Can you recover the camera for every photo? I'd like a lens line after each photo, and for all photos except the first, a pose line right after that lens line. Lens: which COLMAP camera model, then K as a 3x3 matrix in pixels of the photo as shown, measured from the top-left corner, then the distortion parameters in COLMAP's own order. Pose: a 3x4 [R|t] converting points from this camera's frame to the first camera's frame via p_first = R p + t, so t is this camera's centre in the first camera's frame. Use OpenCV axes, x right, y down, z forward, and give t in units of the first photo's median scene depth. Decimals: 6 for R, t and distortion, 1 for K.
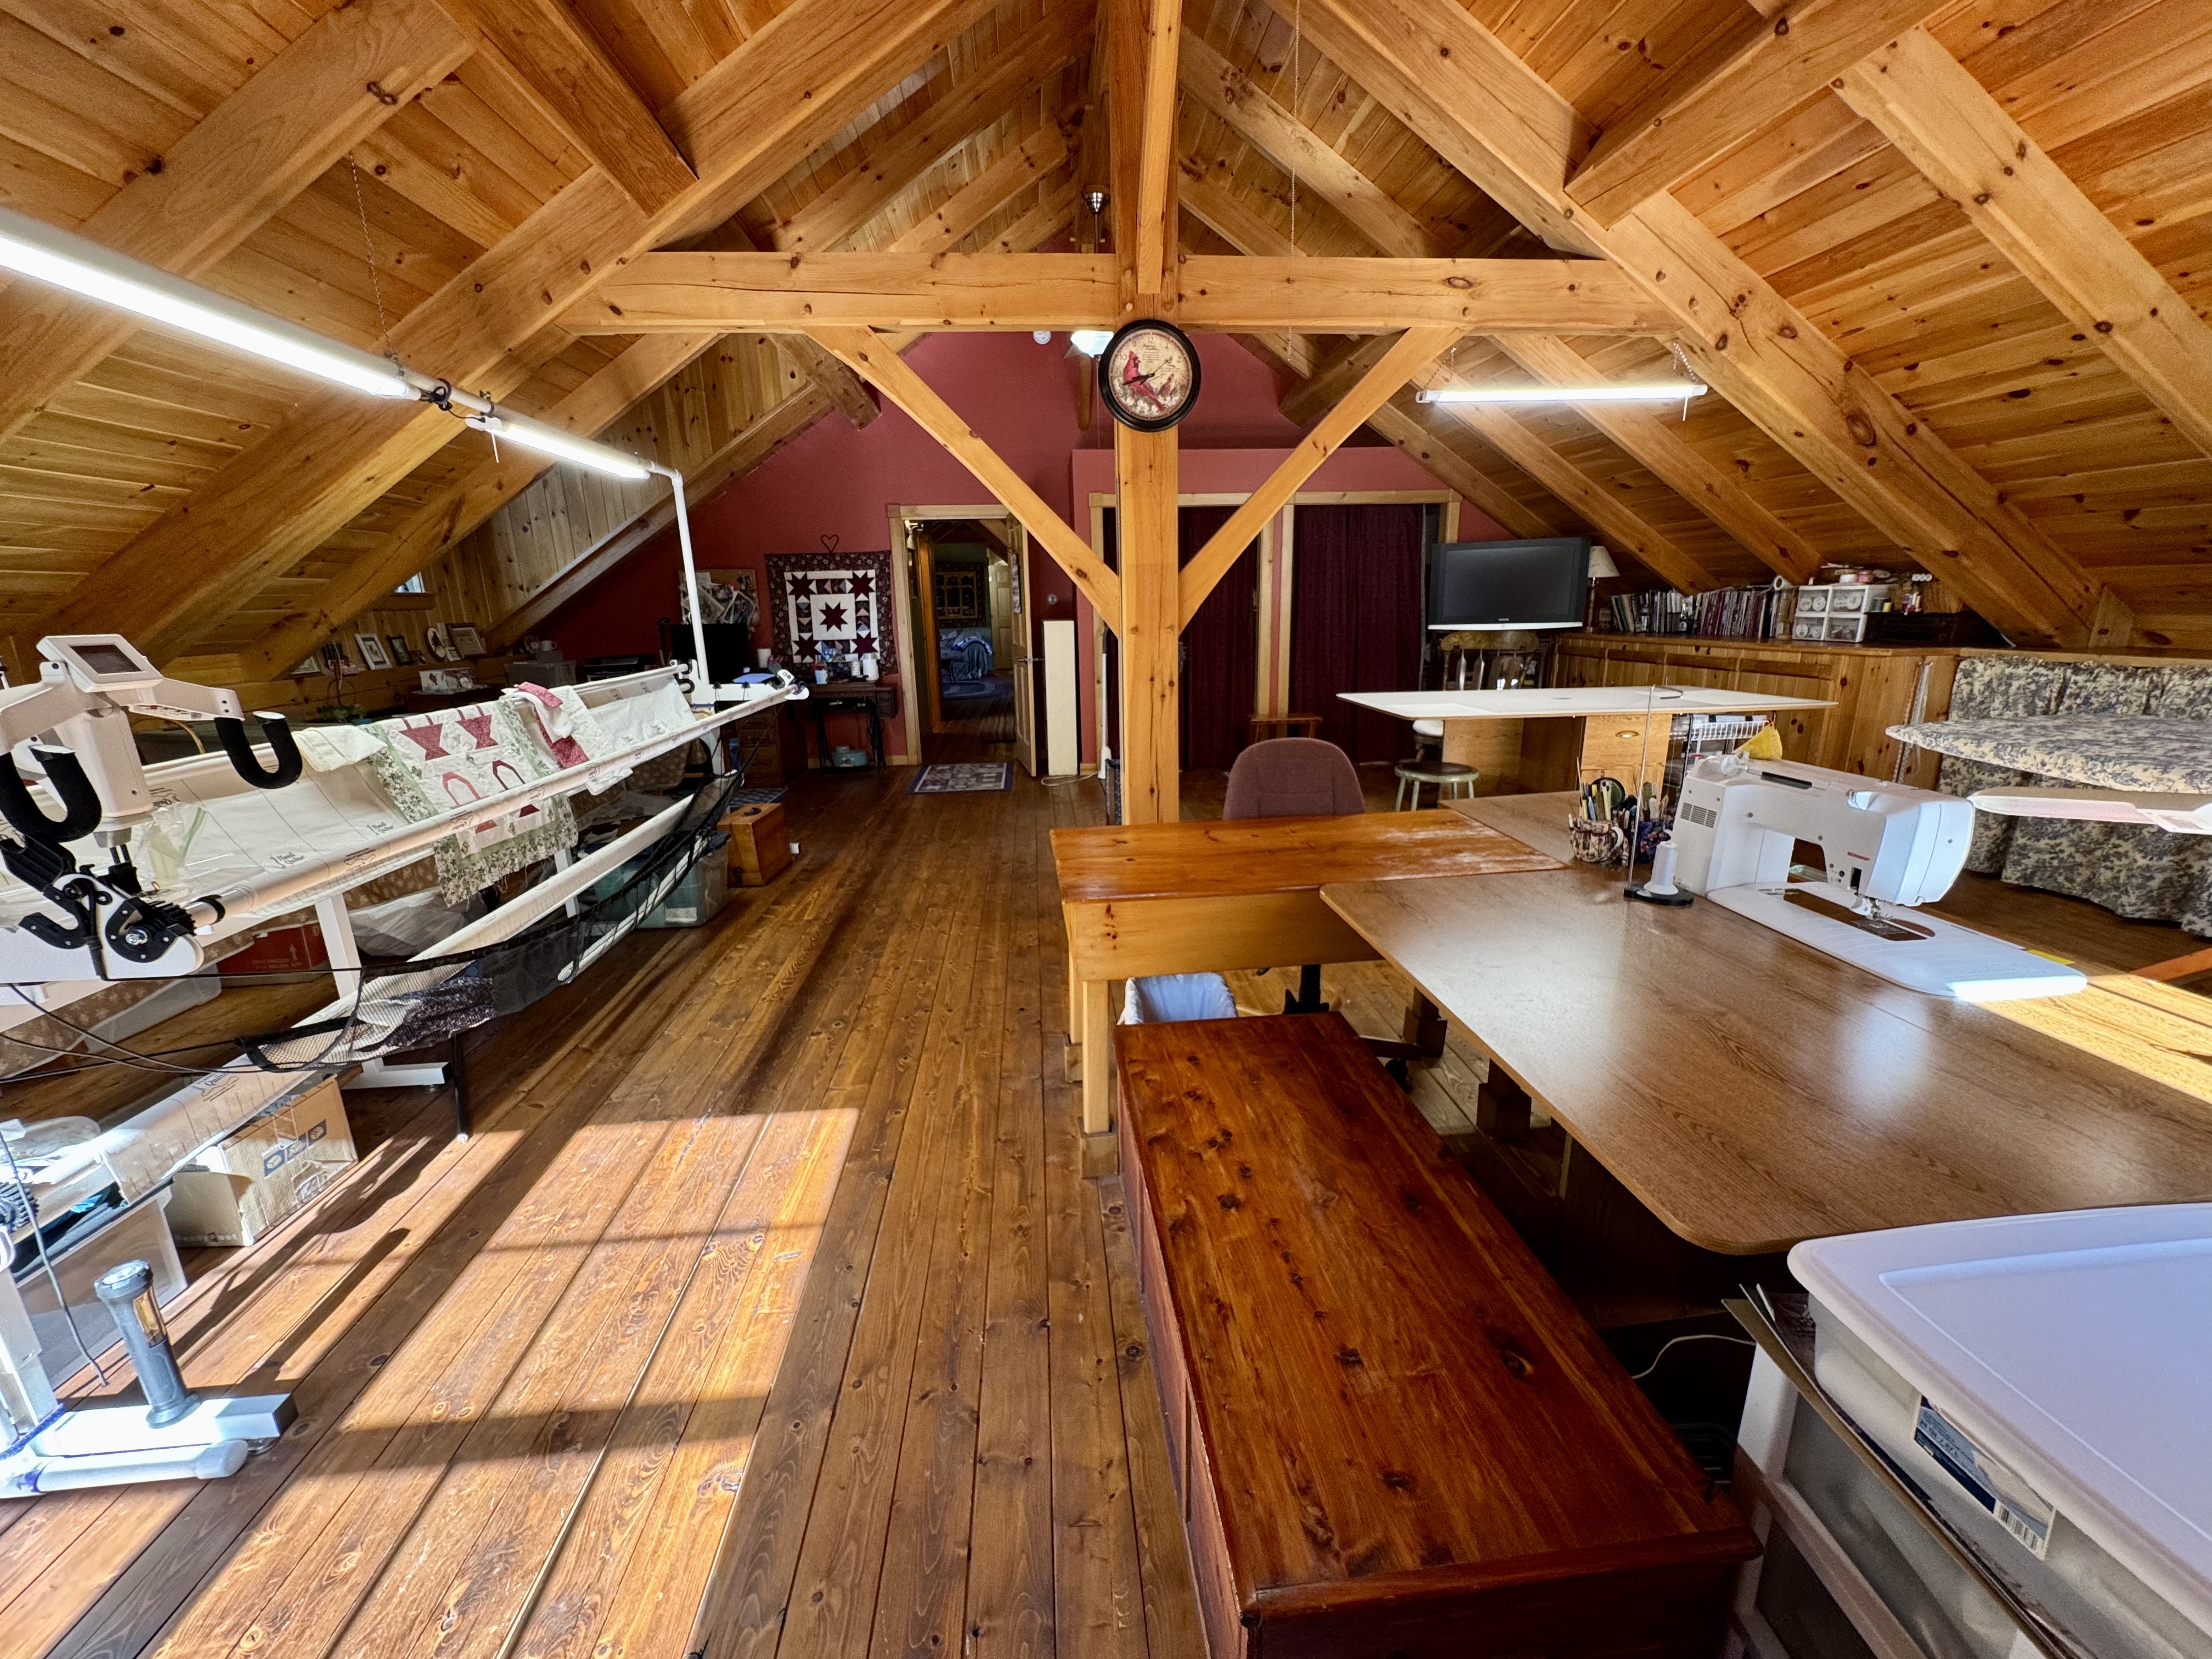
lens RADIAL K [[878.7, 0, 1109.9], [0, 878.7, 829.1], [0, 0, 1]] dist [-0.004275, 0.000675]
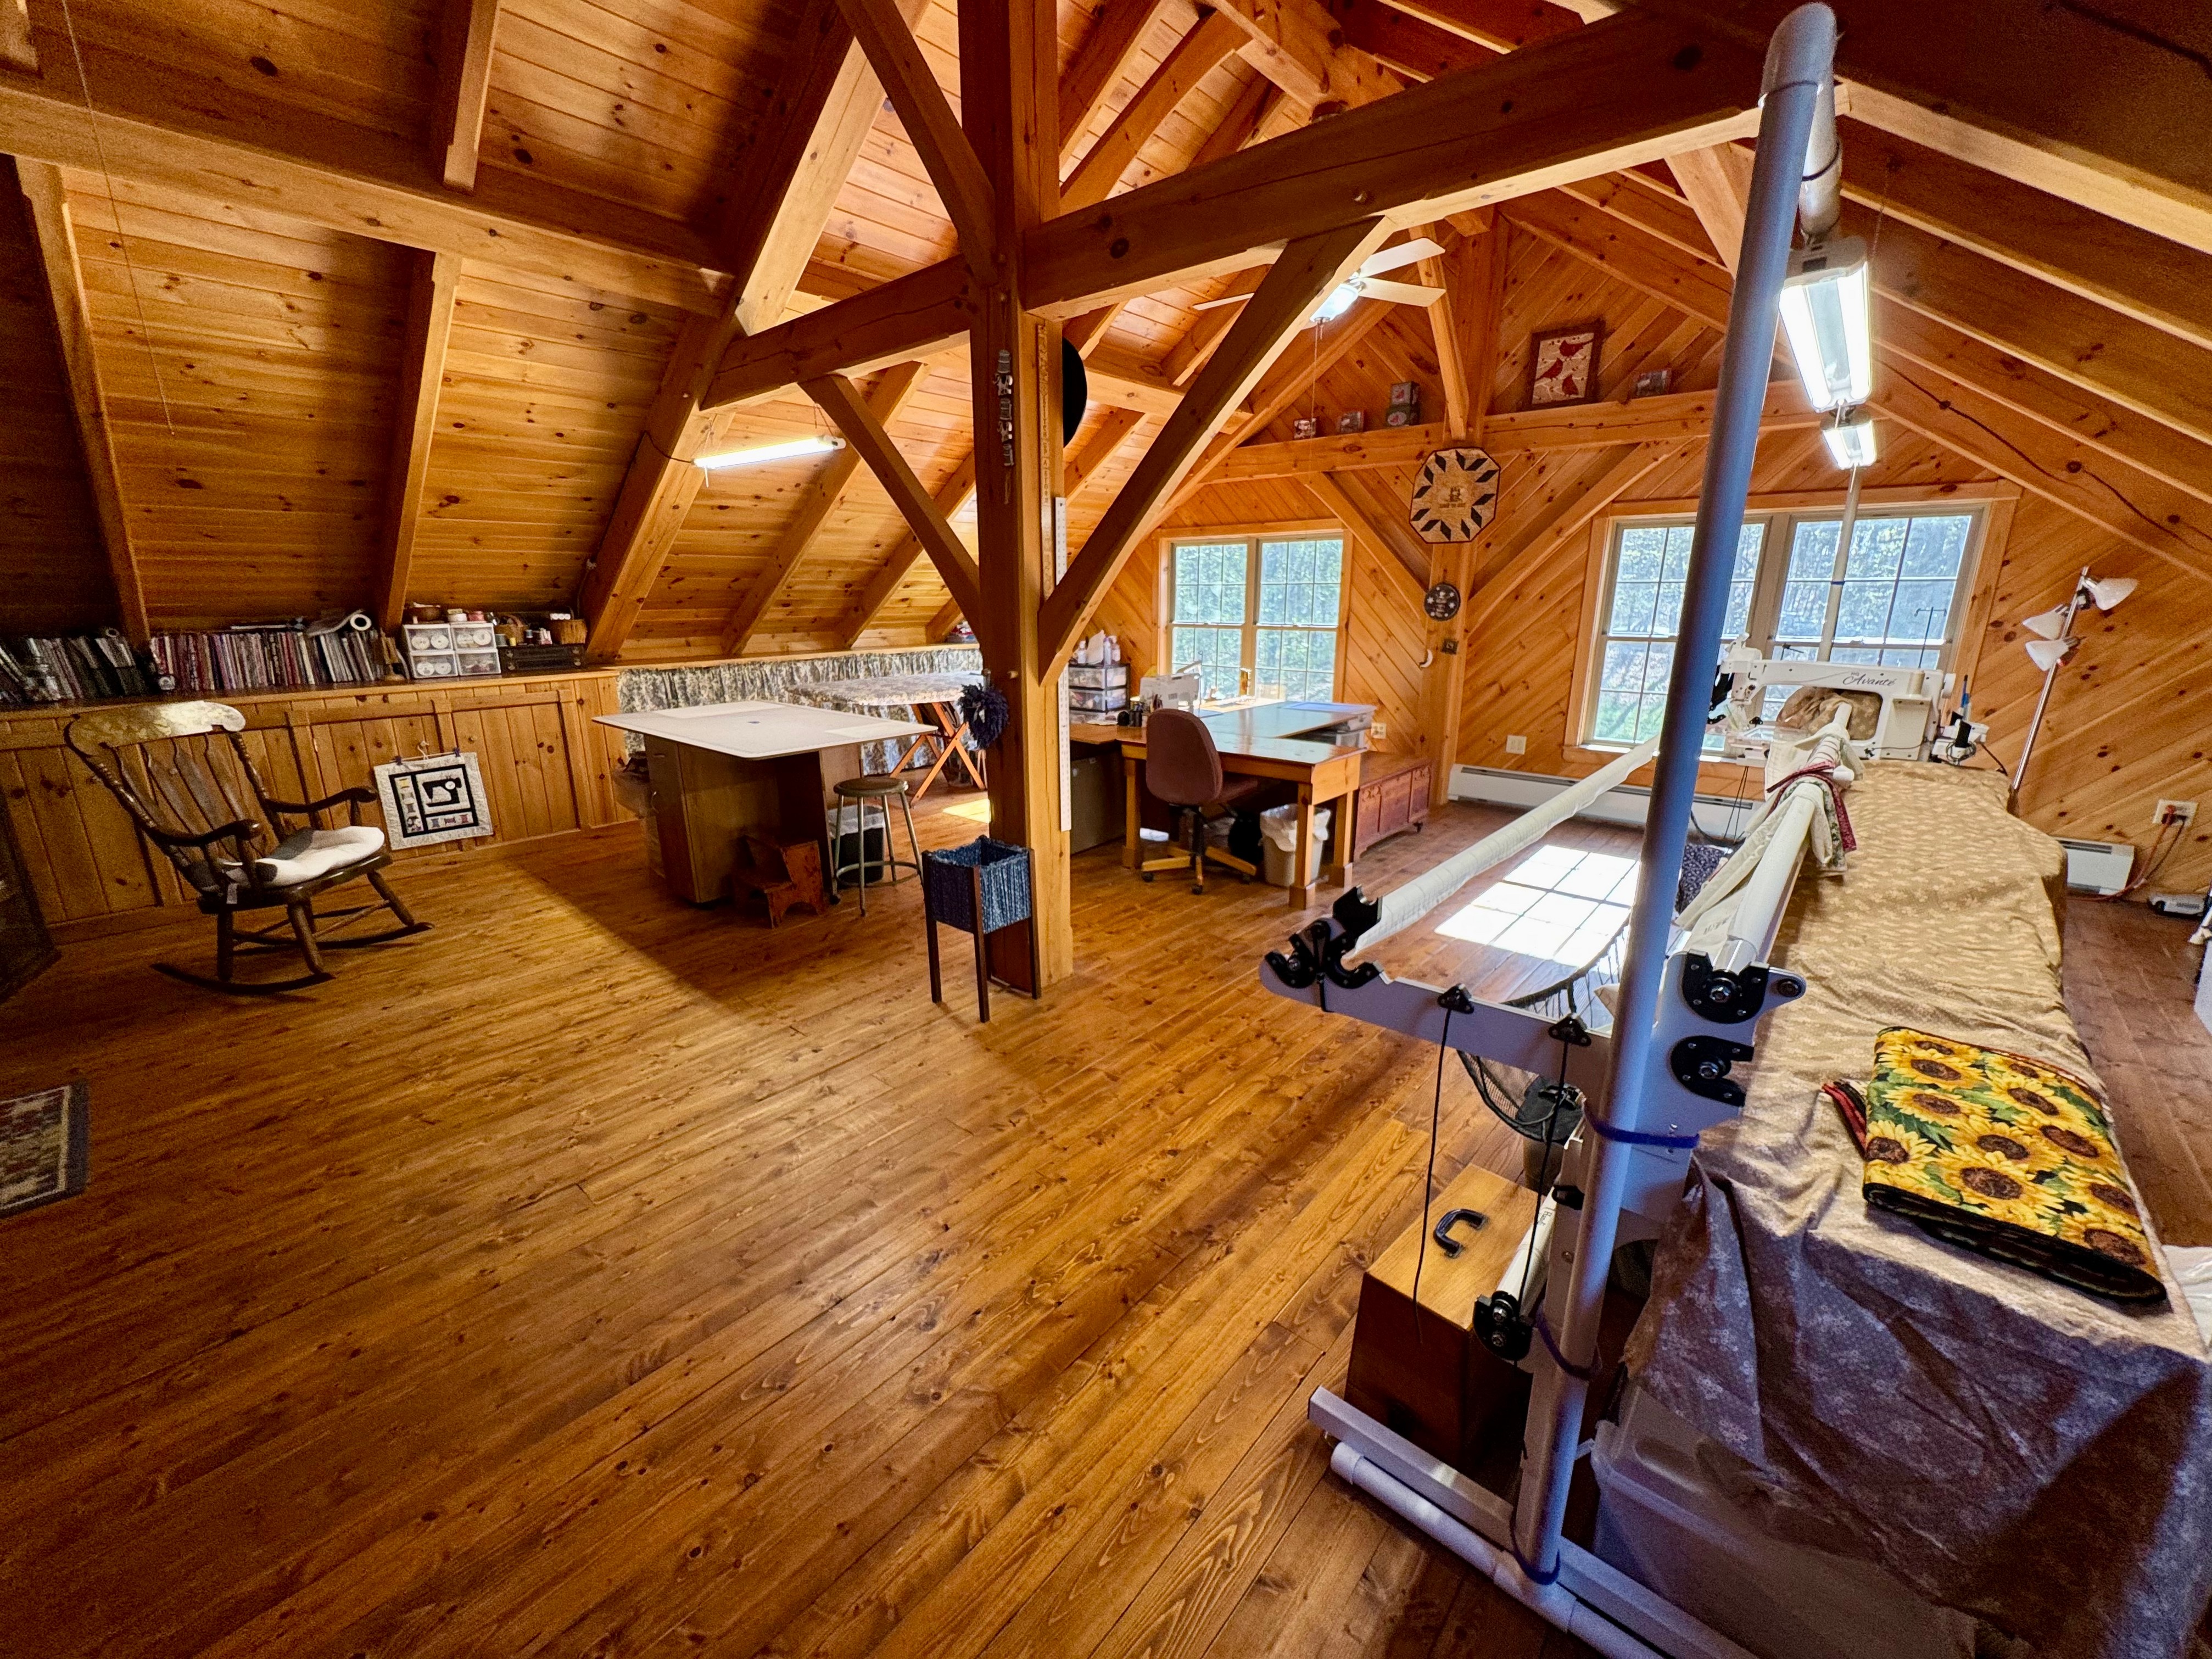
lens RADIAL K [[878.7, 0, 1107.3], [0, 878.7, 826.3], [0, 0, 1]] dist [-0.004275, 0.000675]
pose [[-0.680759, -0.174071, 0.711524, -0.497857], [0.189914, 0.896197, 0.400953, -0.333669], [-0.707460, 0.408081, -0.577036, 1.151785]]
